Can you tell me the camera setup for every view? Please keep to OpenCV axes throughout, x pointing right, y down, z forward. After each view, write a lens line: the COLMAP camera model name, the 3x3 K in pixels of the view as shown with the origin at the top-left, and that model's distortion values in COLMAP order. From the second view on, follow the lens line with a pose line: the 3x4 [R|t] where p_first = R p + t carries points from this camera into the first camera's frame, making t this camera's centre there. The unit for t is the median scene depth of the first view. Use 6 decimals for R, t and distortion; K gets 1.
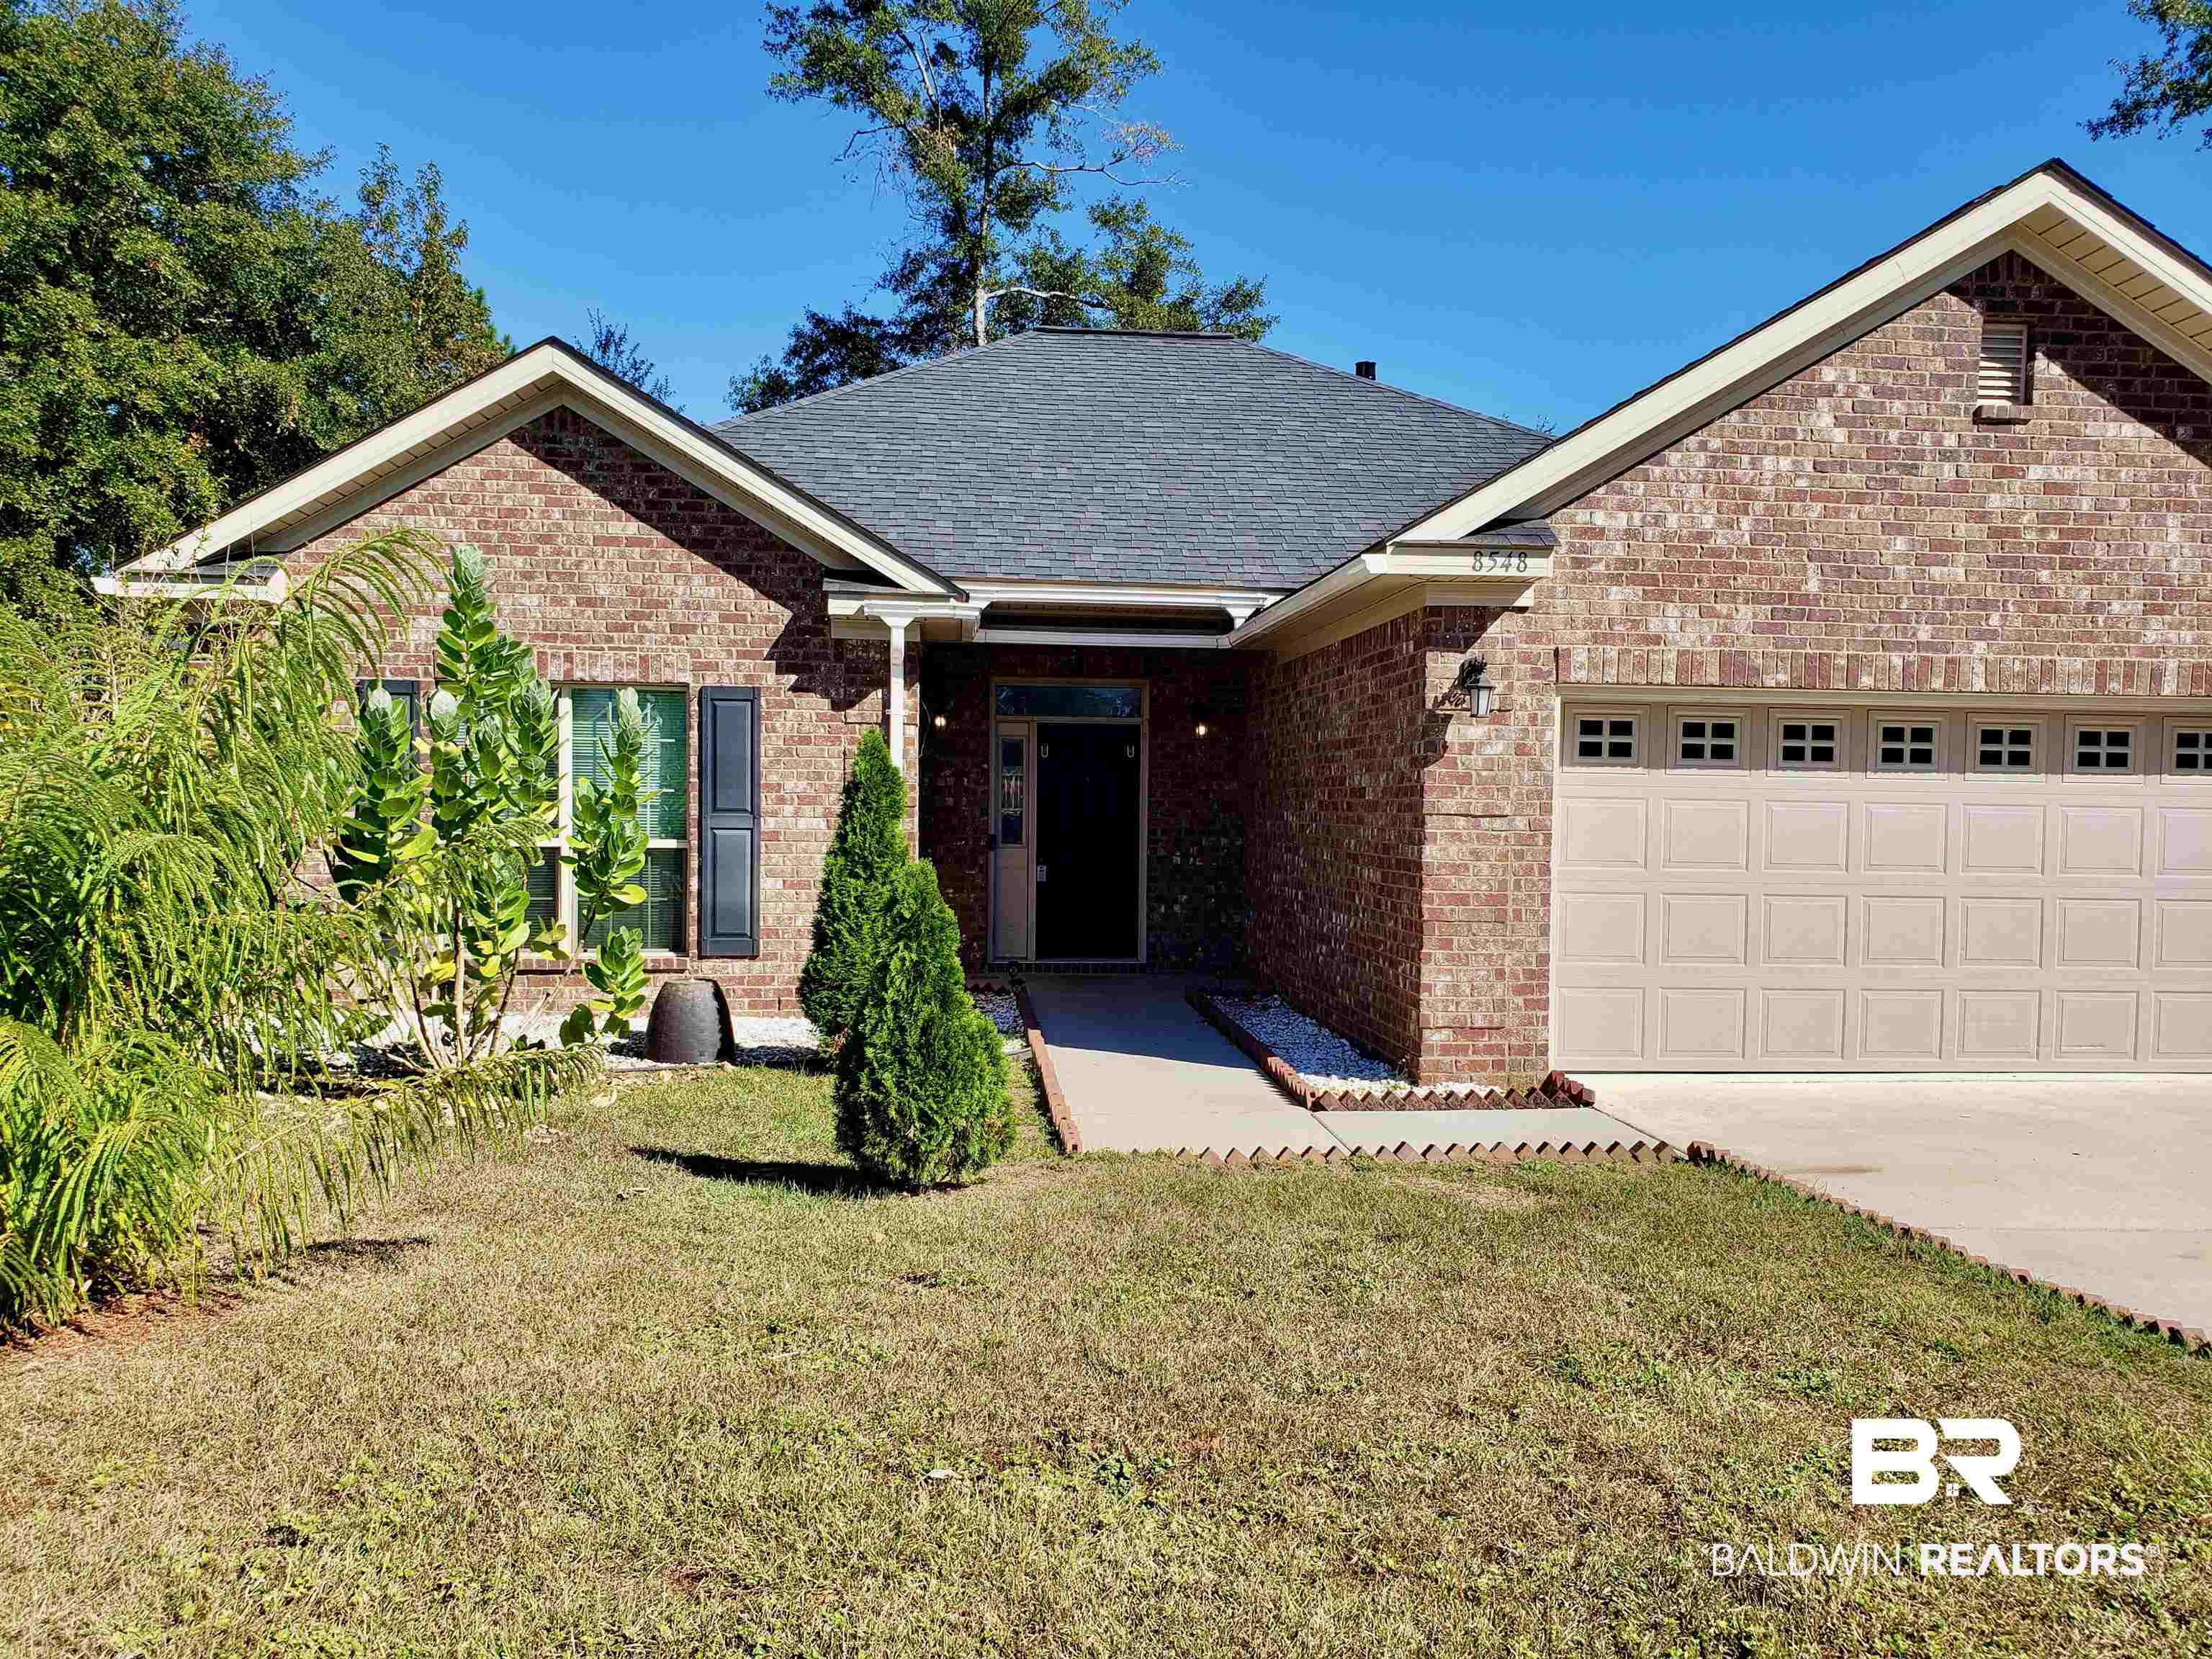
lens RADIAL K [[1719.4, 0, 1141.9], [0, 1719.4, 840.3], [0, 0, 1]] dist [0.007146, 0.012011]
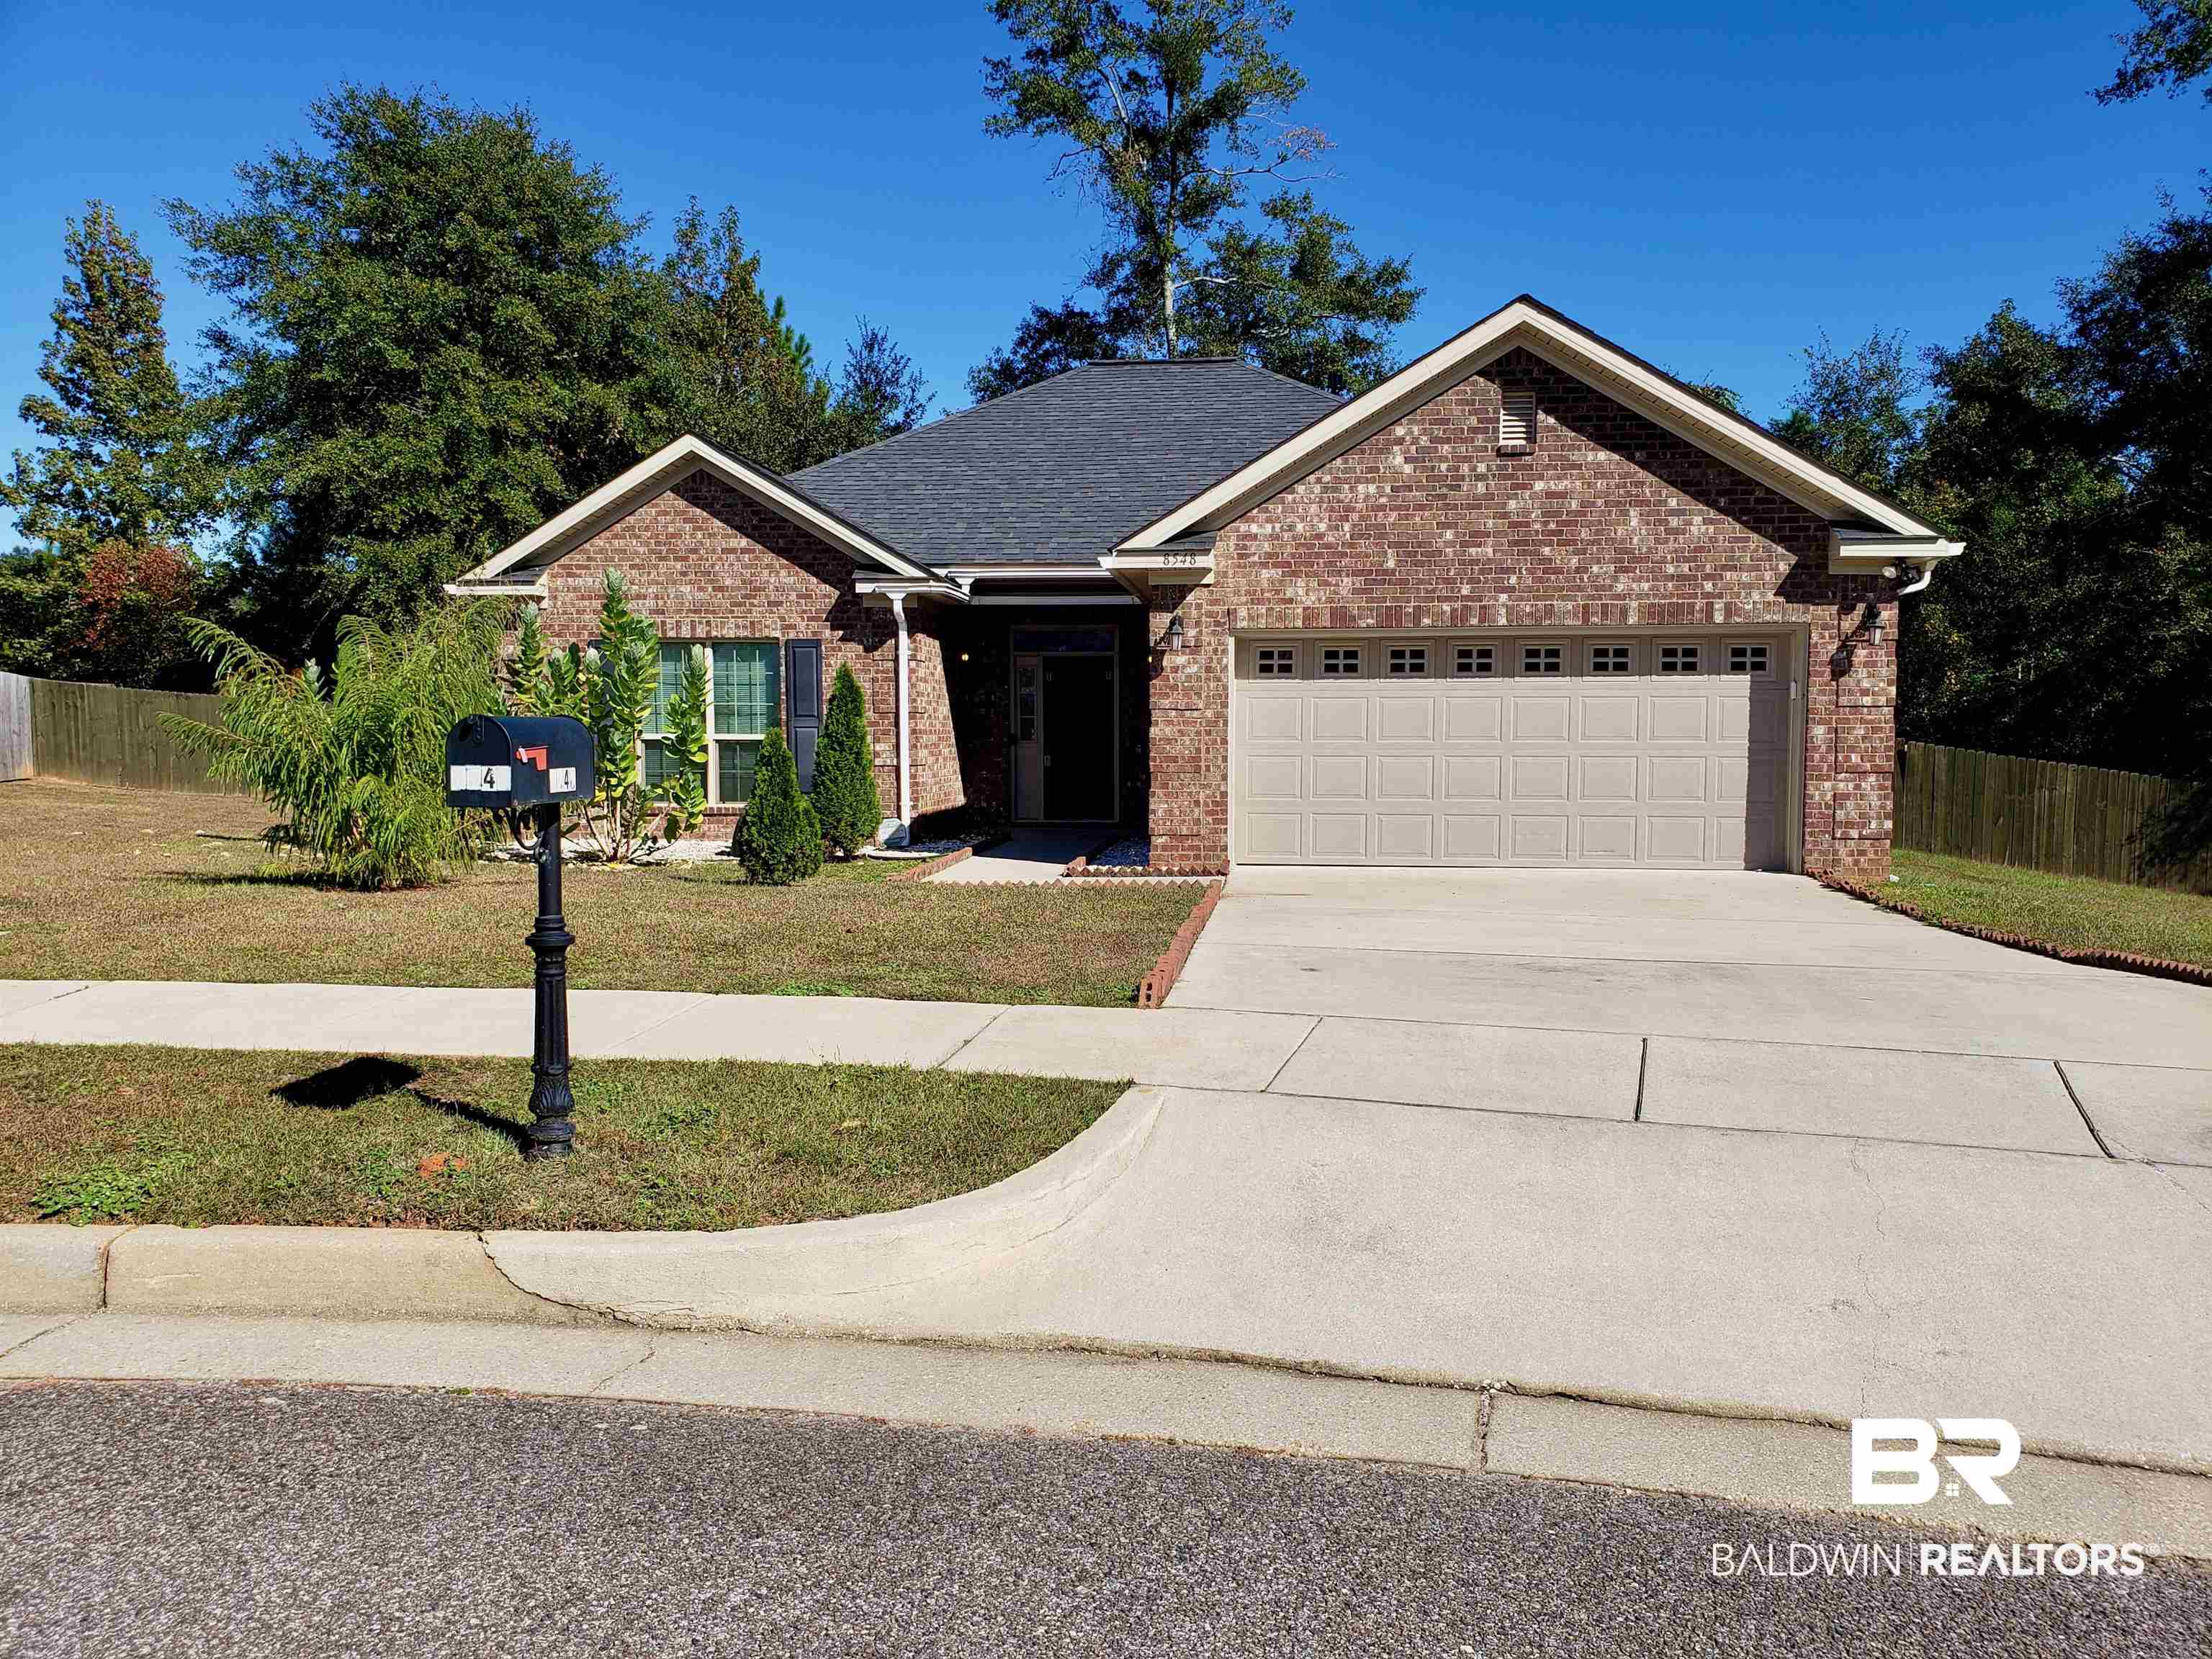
lens RADIAL K [[1662.6, 0, 1137.7], [0, 1662.6, 826.5], [0, 0, 1]] dist [0.109821, -0.172301]
pose [[0.979893, -0.001794, -0.199513, 0.392822], [0.009558, 0.999234, 0.037958, 0.031421], [0.199292, -0.039102, 0.979160, -0.500560]]
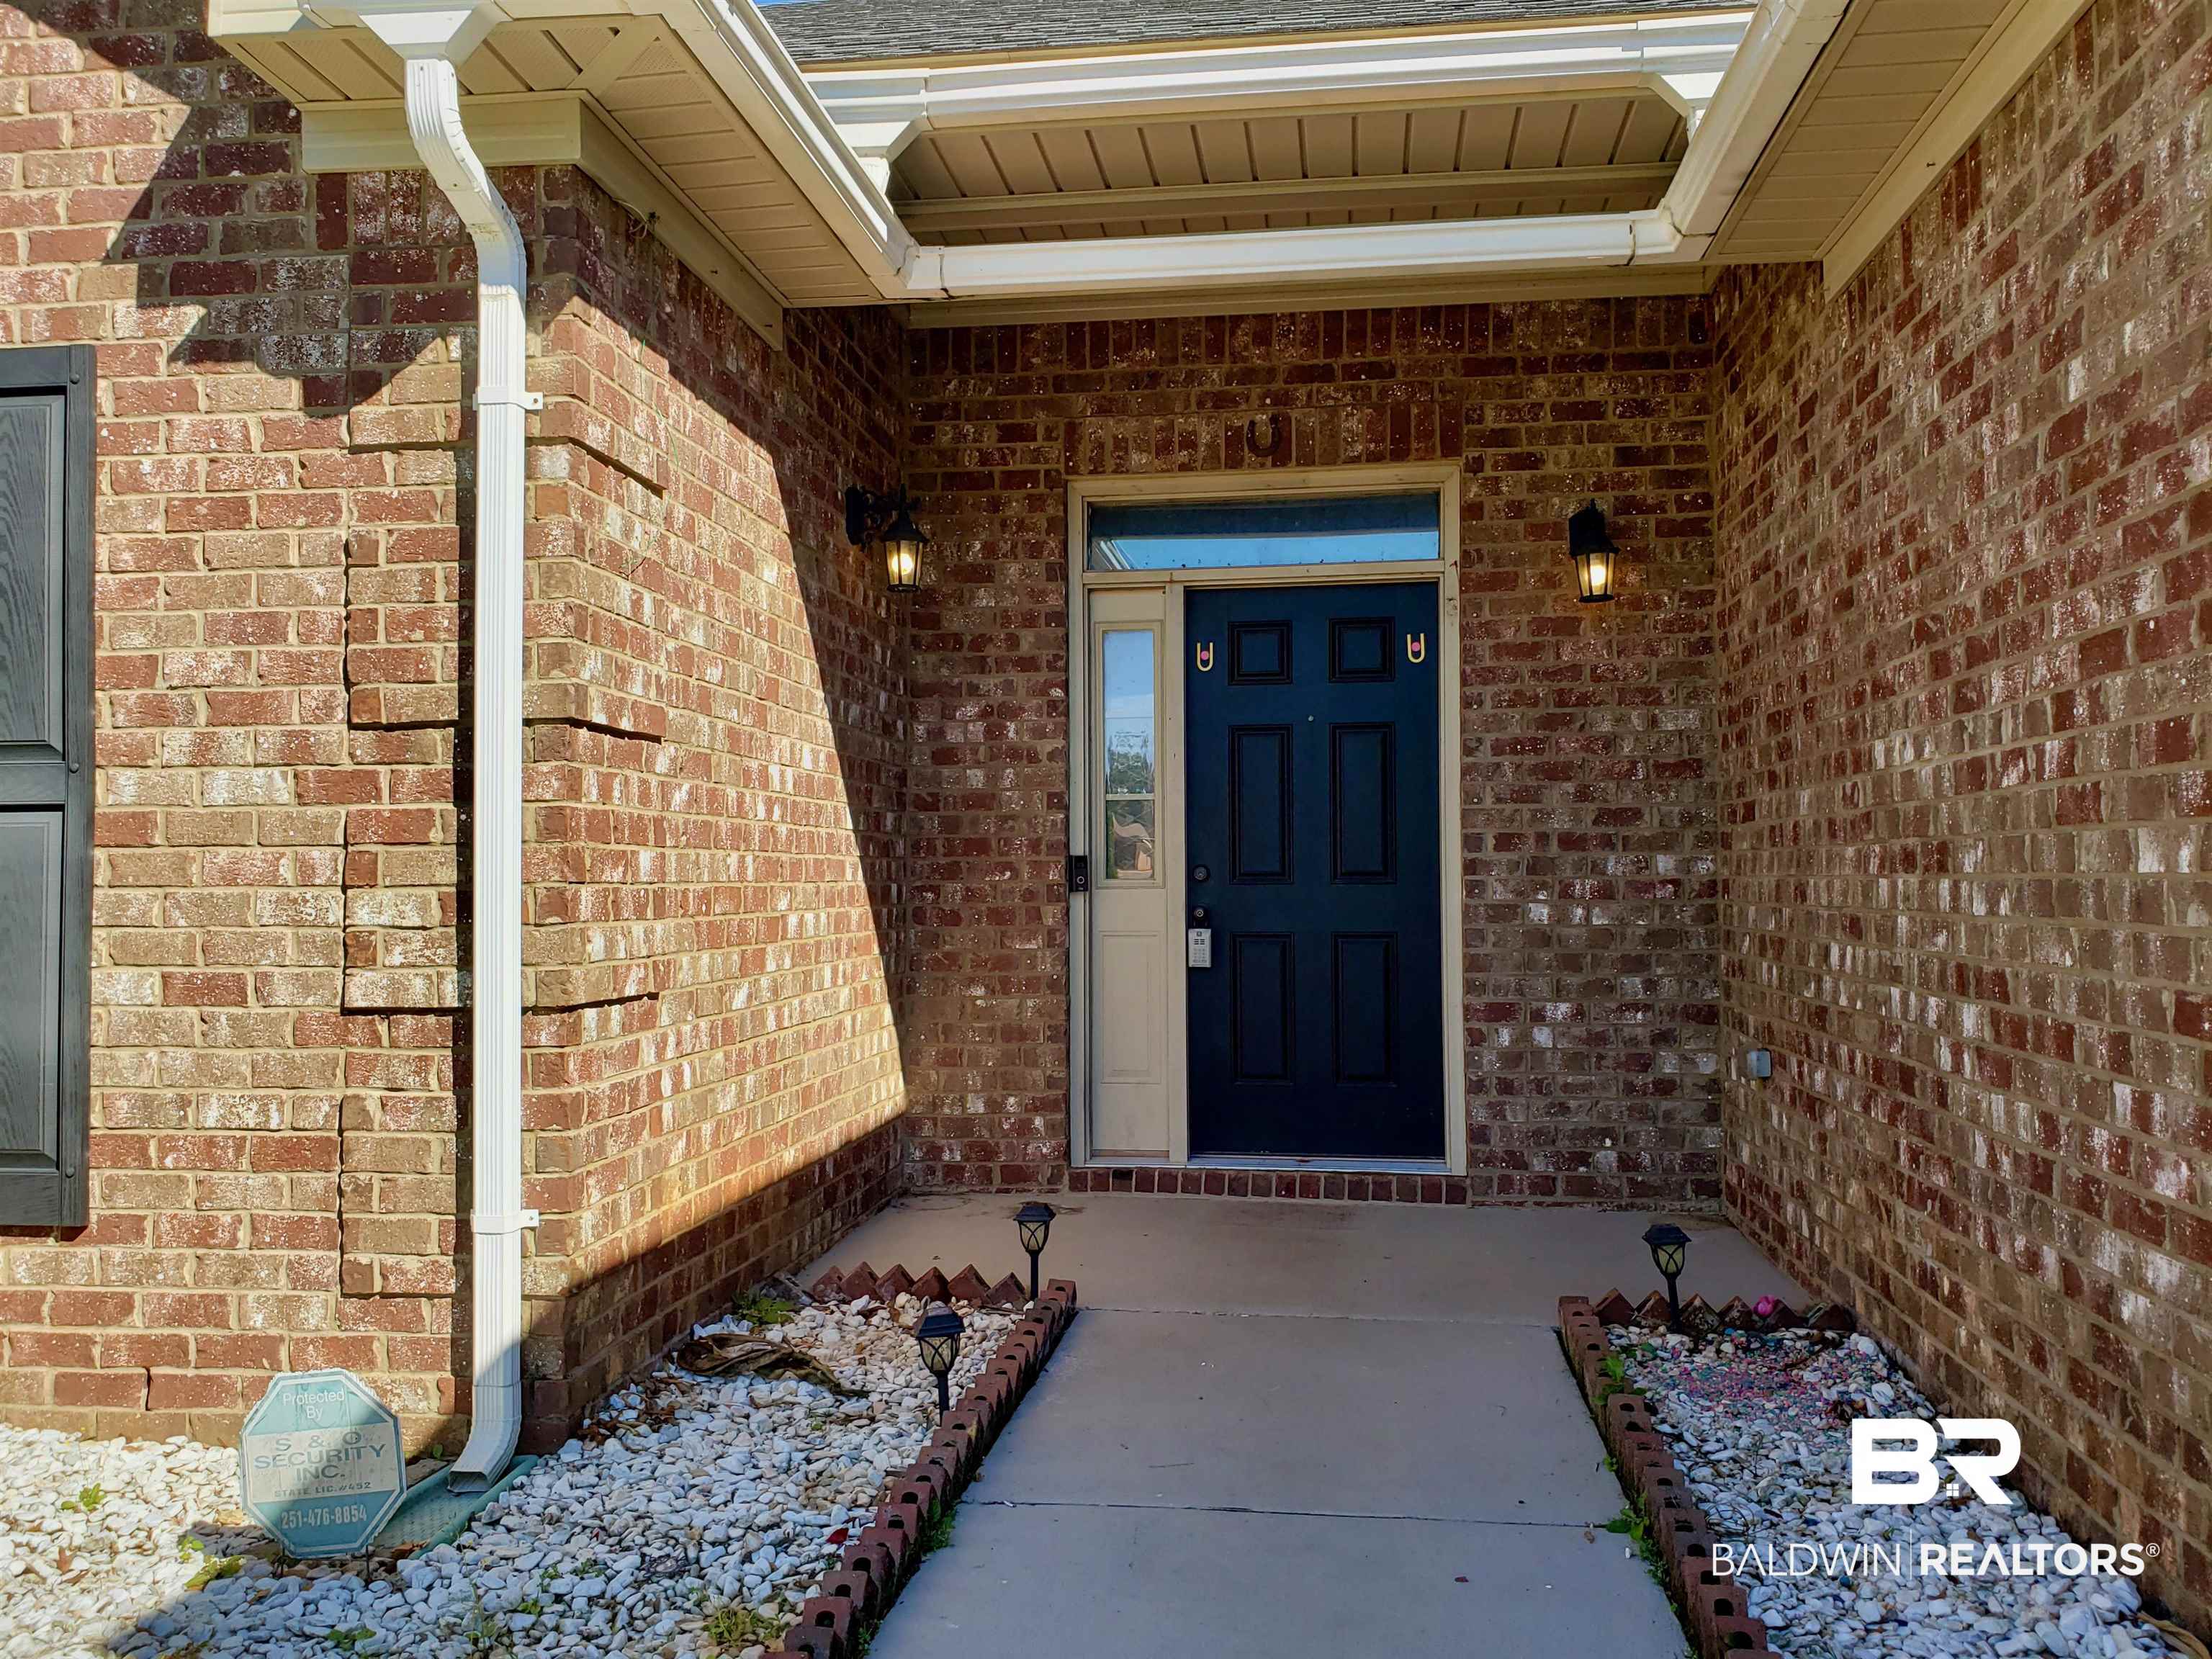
lens RADIAL K [[1748.9, 0, 1139.4], [0, 1748.9, 837.8], [0, 0, 1]] dist [0.008269, 0.030176]
pose [[0.971831, -0.023094, -0.234544, 0.035329], [0.012296, 0.998801, -0.047394, 0.016949], [0.235357, 0.043175, 0.970950, 0.755439]]
